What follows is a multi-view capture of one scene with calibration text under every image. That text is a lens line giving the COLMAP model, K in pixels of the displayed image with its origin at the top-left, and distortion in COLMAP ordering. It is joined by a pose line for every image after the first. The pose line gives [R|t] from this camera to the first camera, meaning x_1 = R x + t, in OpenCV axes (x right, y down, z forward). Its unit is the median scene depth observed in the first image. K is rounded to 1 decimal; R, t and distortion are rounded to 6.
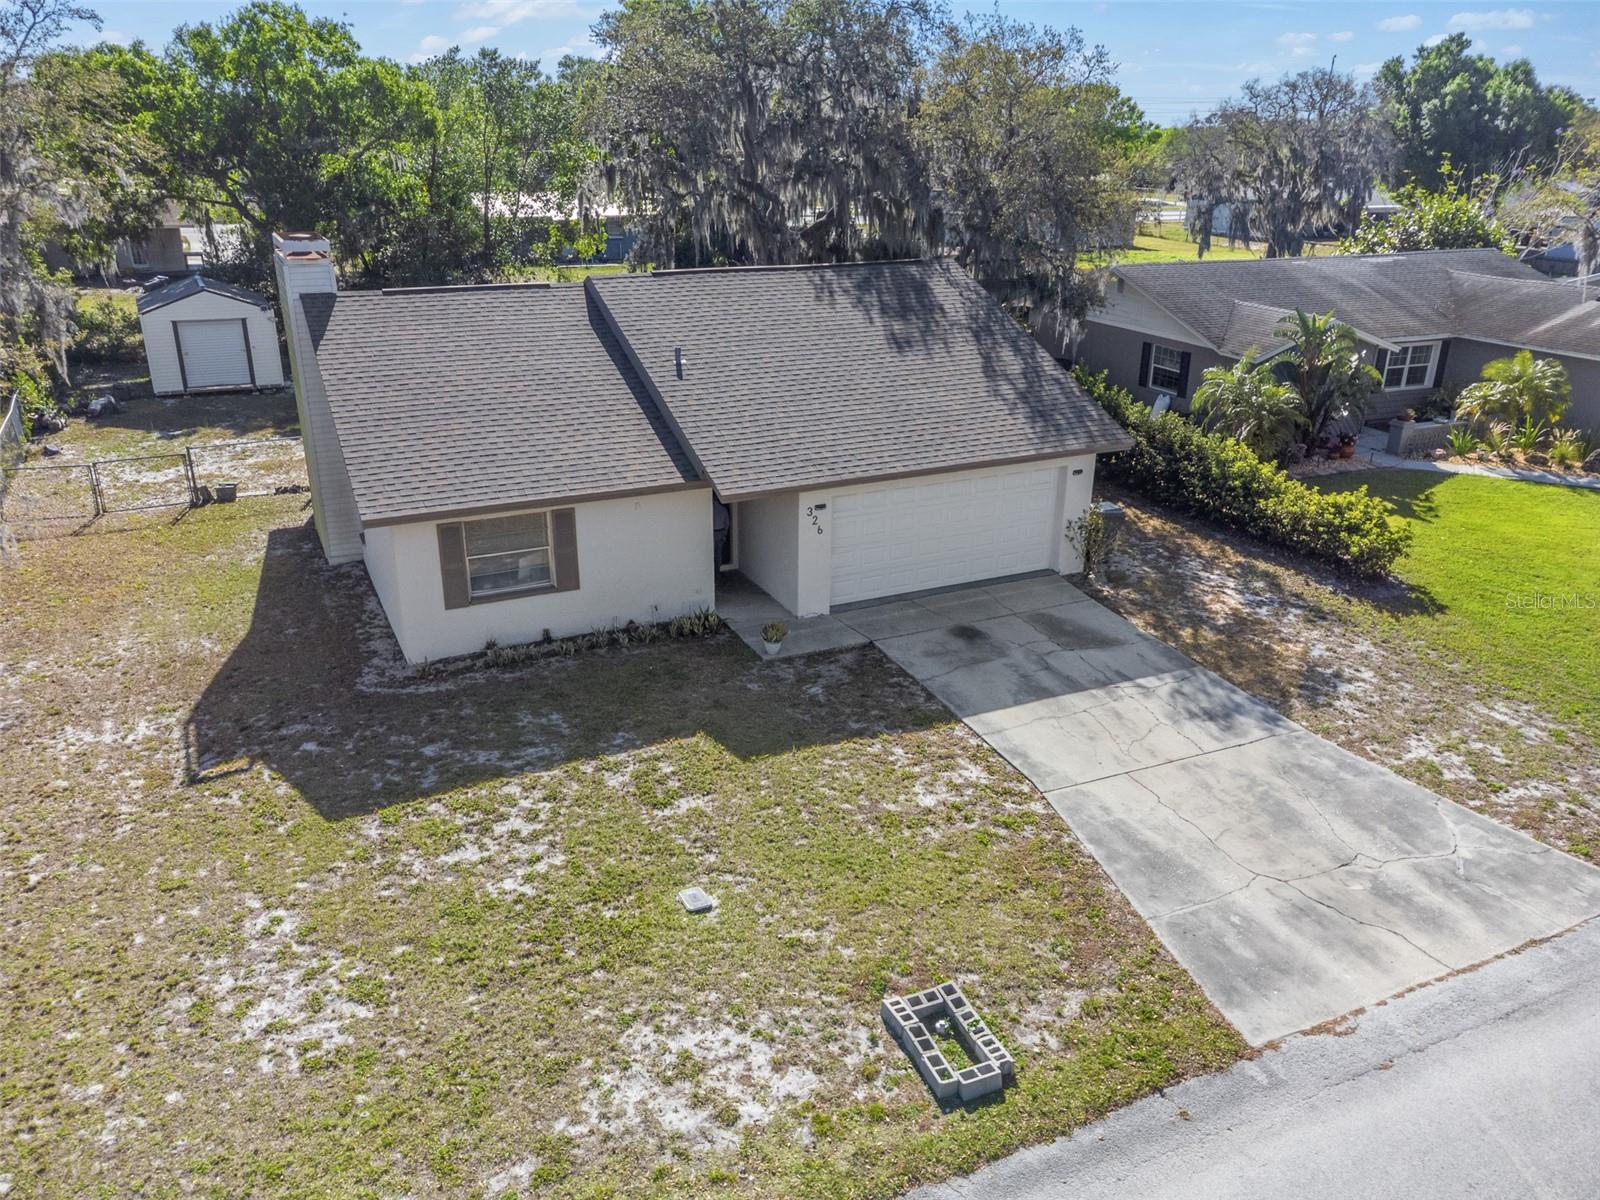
lens RADIAL K [[1189.8, 0, 800.0], [0, 1189.8, 600.0], [0, 0, 1]] dist [0.000764, 0.033553]
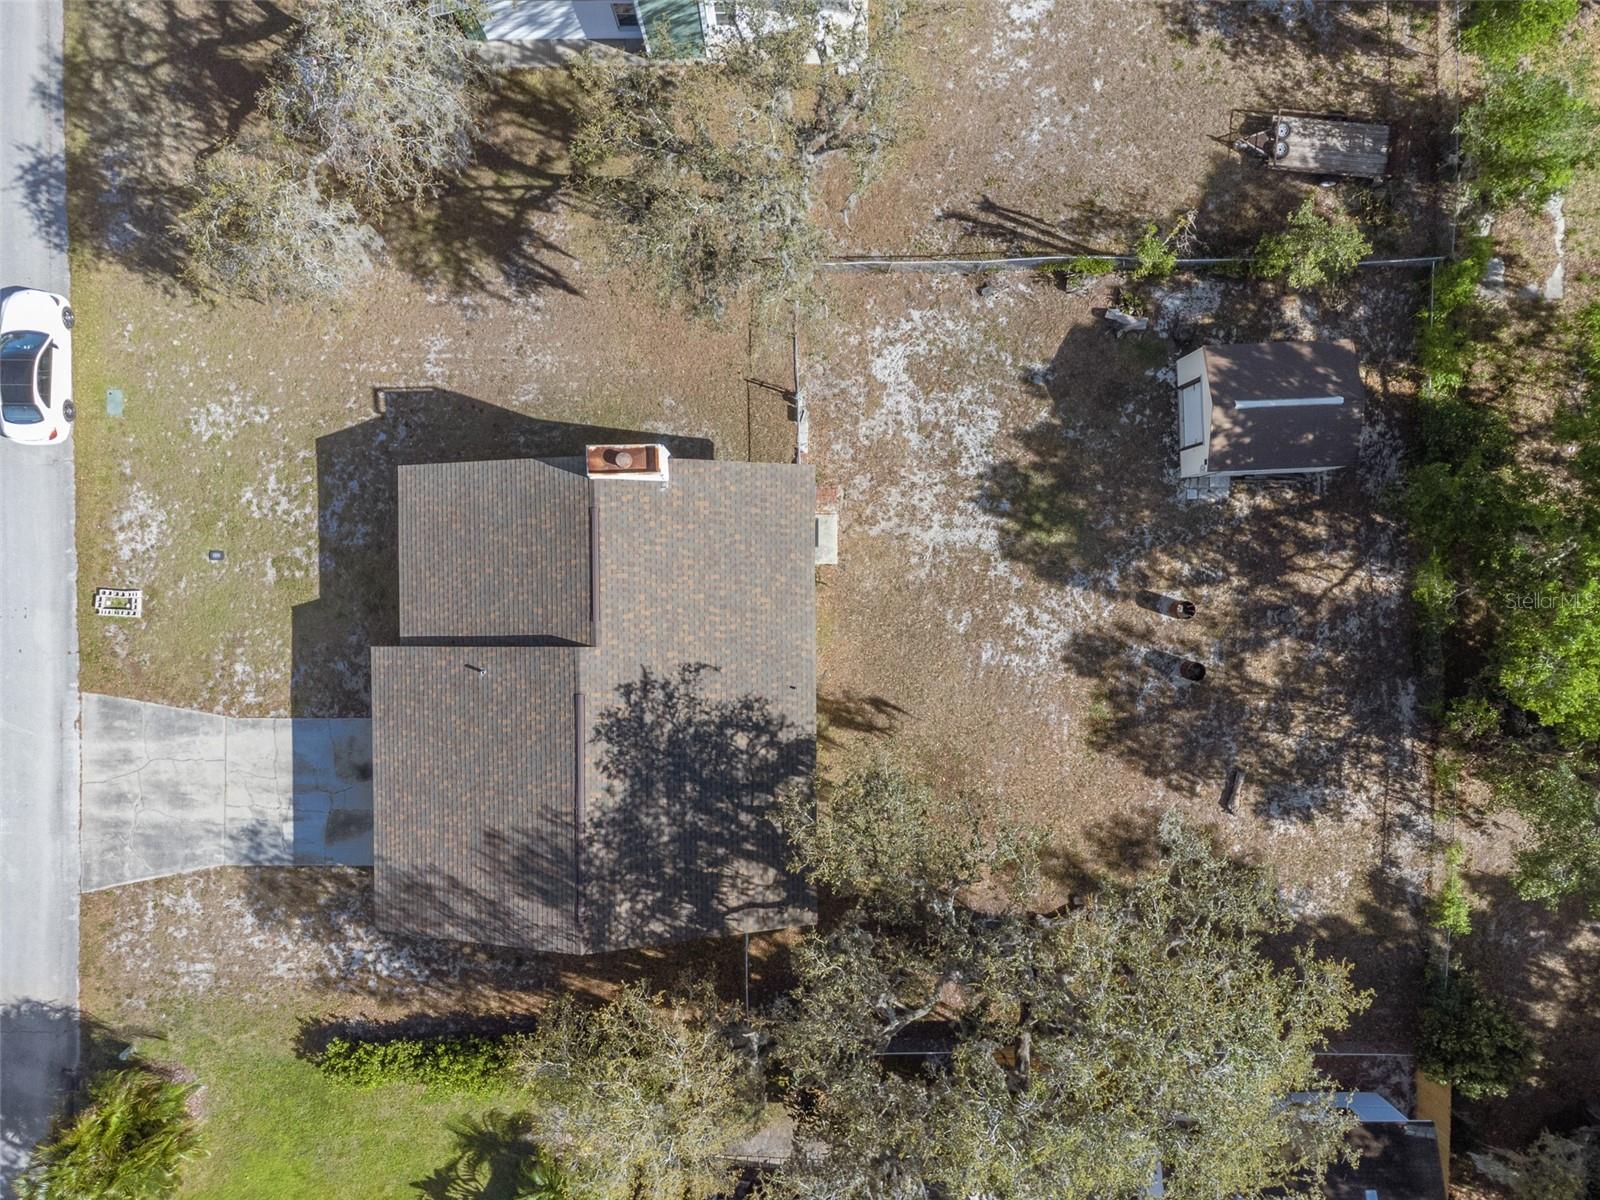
lens RADIAL K [[1106.3, 0, 800.0], [0, 1106.3, 600.0], [0, 0, 1]] dist [0.011475, 0.003111]
pose [[-0.427681, 0.903896, -0.007807, -0.408084], [-0.354327, -0.159693, 0.921385, -1.925433], [0.831590, 0.396825, 0.388573, 0.868349]]
